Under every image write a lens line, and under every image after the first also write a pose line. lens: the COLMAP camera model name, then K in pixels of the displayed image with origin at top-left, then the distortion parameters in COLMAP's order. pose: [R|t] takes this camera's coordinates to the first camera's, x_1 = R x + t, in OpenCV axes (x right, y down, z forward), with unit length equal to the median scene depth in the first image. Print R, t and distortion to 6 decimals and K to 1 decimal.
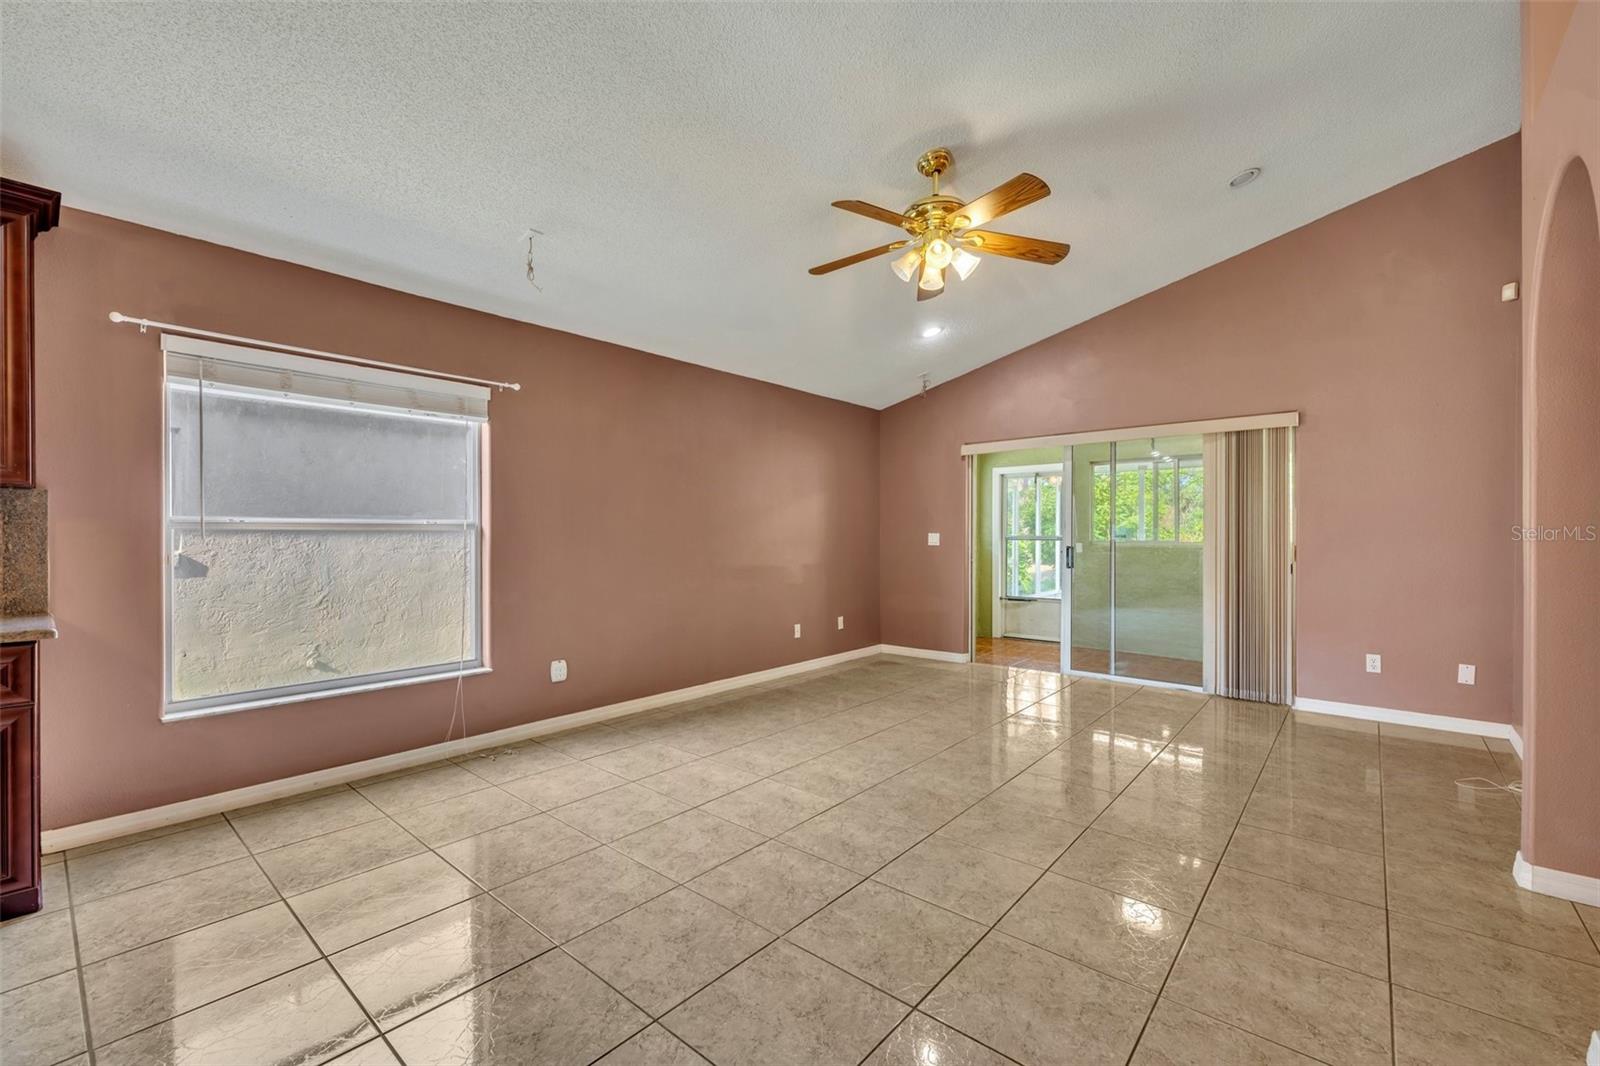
lens RADIAL K [[676.0, 0, 780.4], [0, 676.0, 532.6], [0, 0, 1]] dist [0.000804, 0.000115]
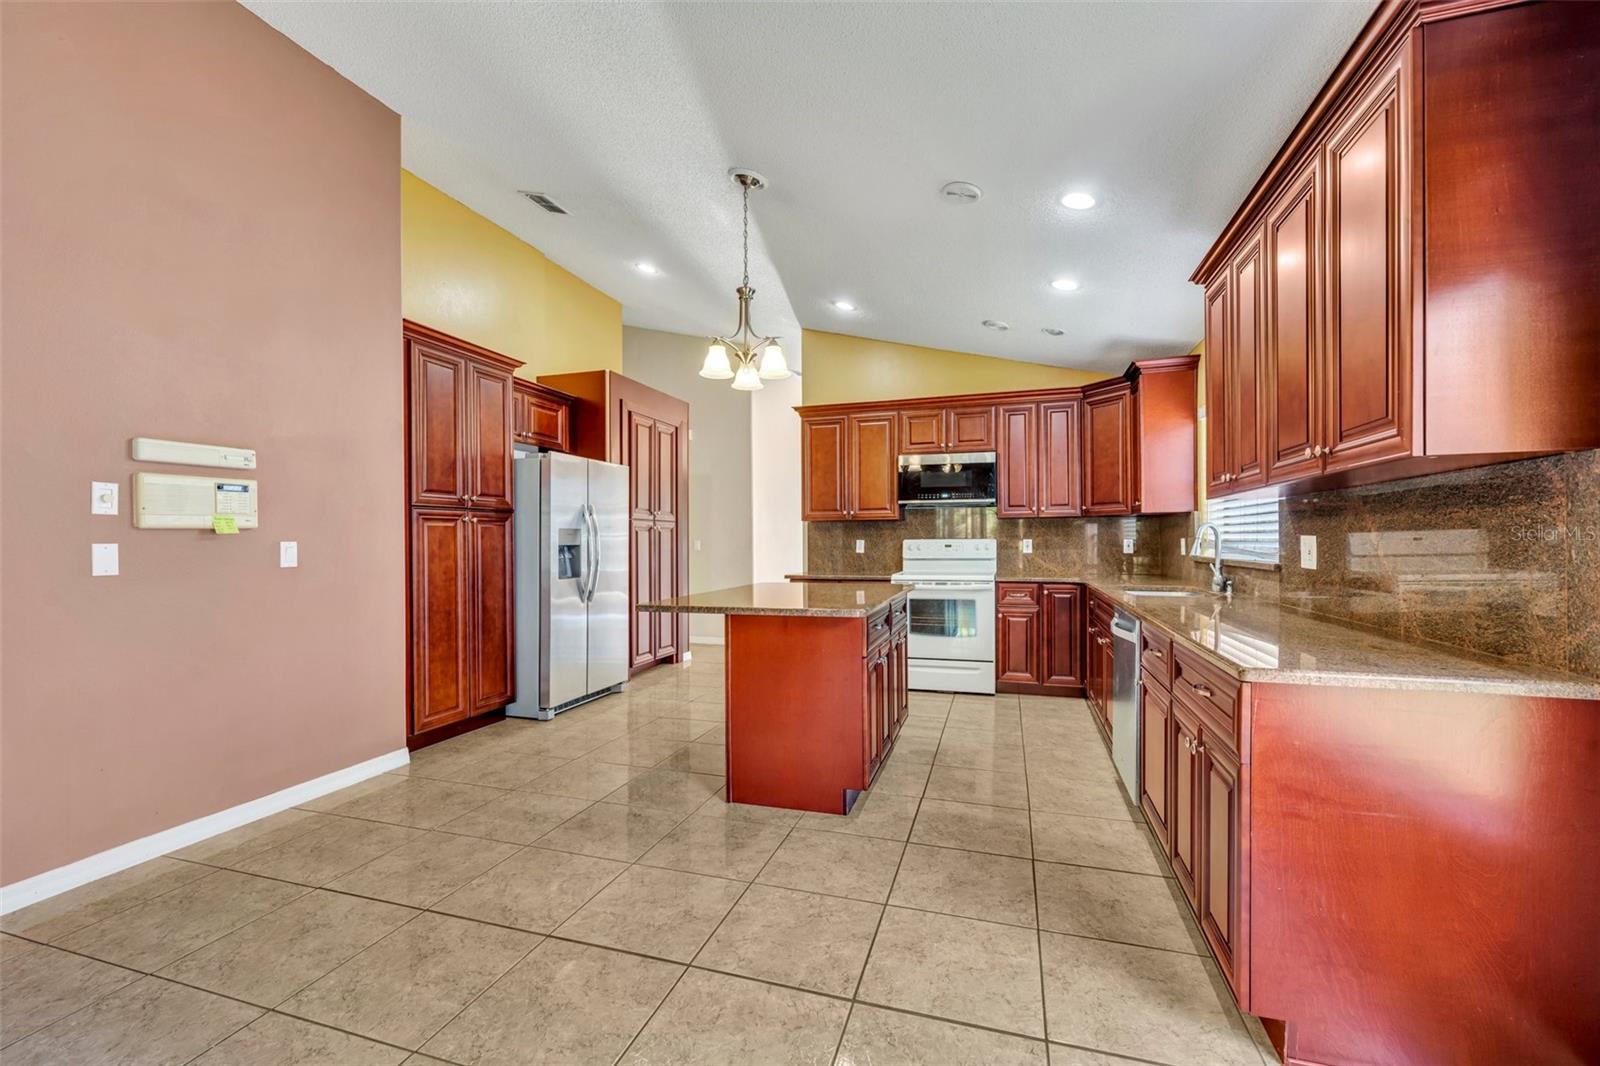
lens RADIAL K [[671.6, 0, 757.5], [0, 671.6, 545.9], [0, 0, 1]] dist [0.000424, 0.000163]
pose [[-0.921027, 0.007642, -0.389423, -0.275385], [0.005595, 0.999964, 0.006389, 0.006098], [0.389458, 0.003705, -0.921037, 1.216580]]
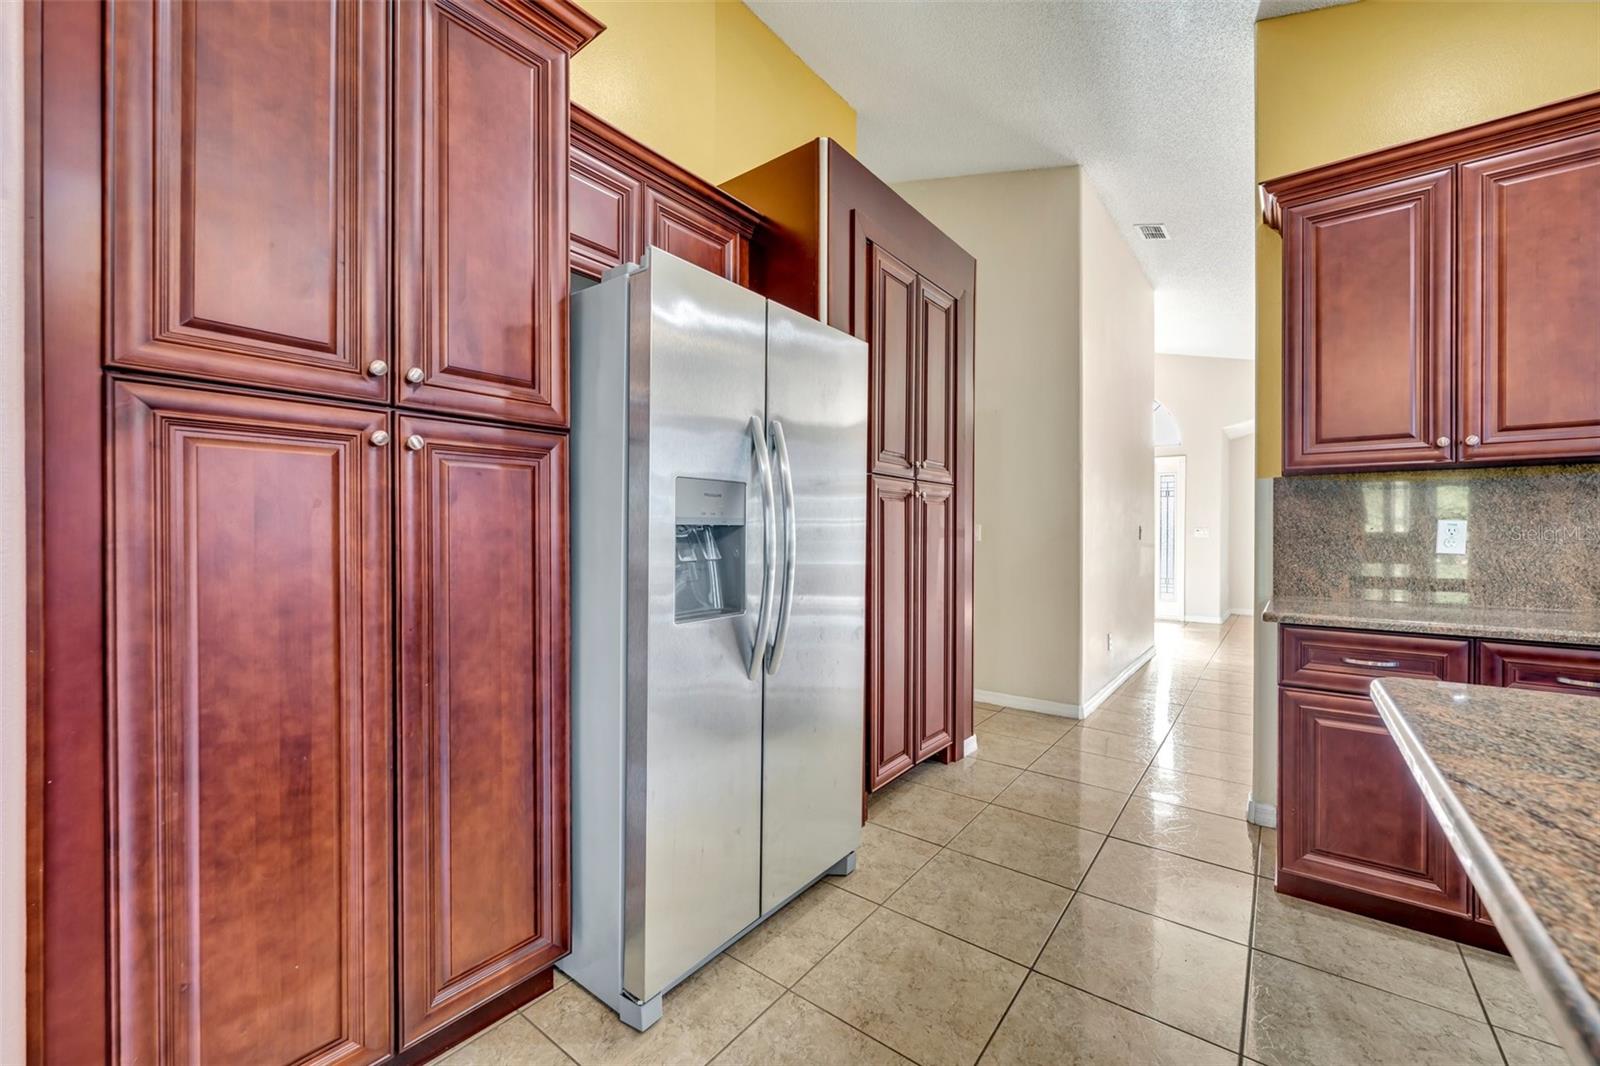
lens RADIAL K [[676.7, 0, 728.3], [0, 676.7, 531.8], [0, 0, 1]] dist [0.001924, 0.000111]
pose [[-0.999350, -0.001071, -0.036033, -0.512005], [-0.001155, 0.999997, 0.002312, 0.017617], [0.036031, 0.002352, -0.999348, -0.022120]]
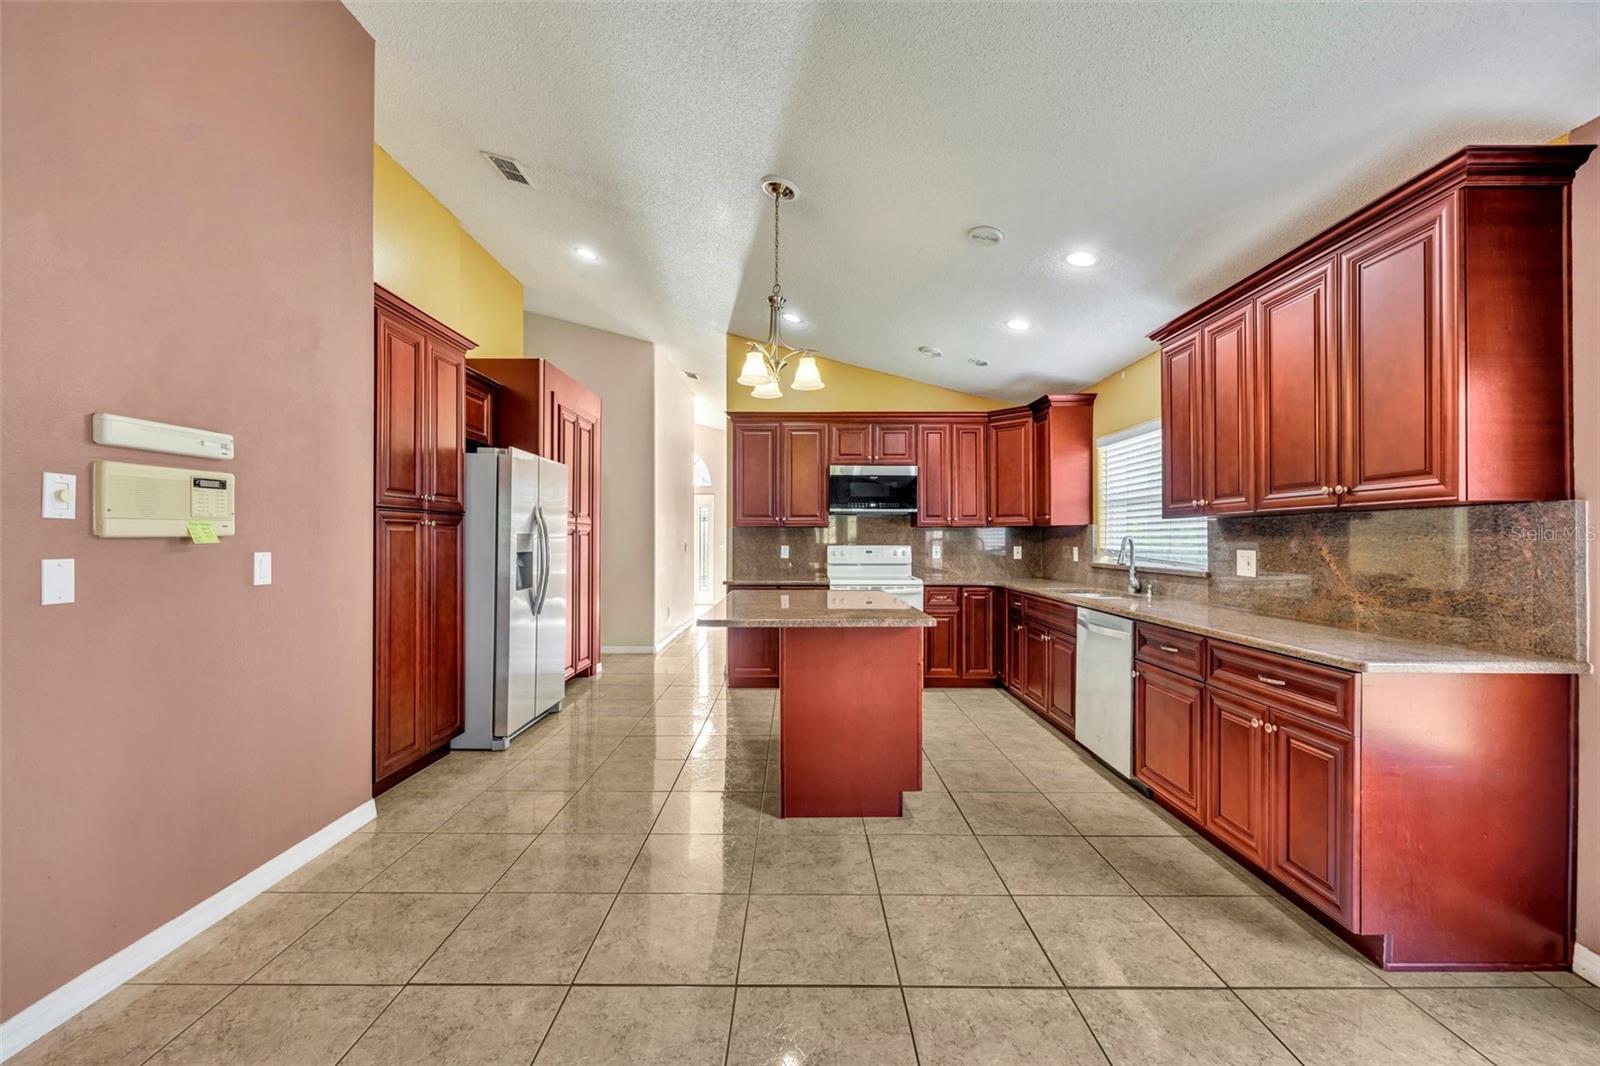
lens RADIAL K [[670.4, 0, 781.1], [0, 670.4, 538.9], [0, 0, 1]] dist [-0.000820, 0.000030]
pose [[-0.754487, -0.003378, -0.656306, 0.091762], [-0.001654, 0.999993, -0.003245, -0.015369], [0.656313, -0.001363, -0.754488, 0.976386]]
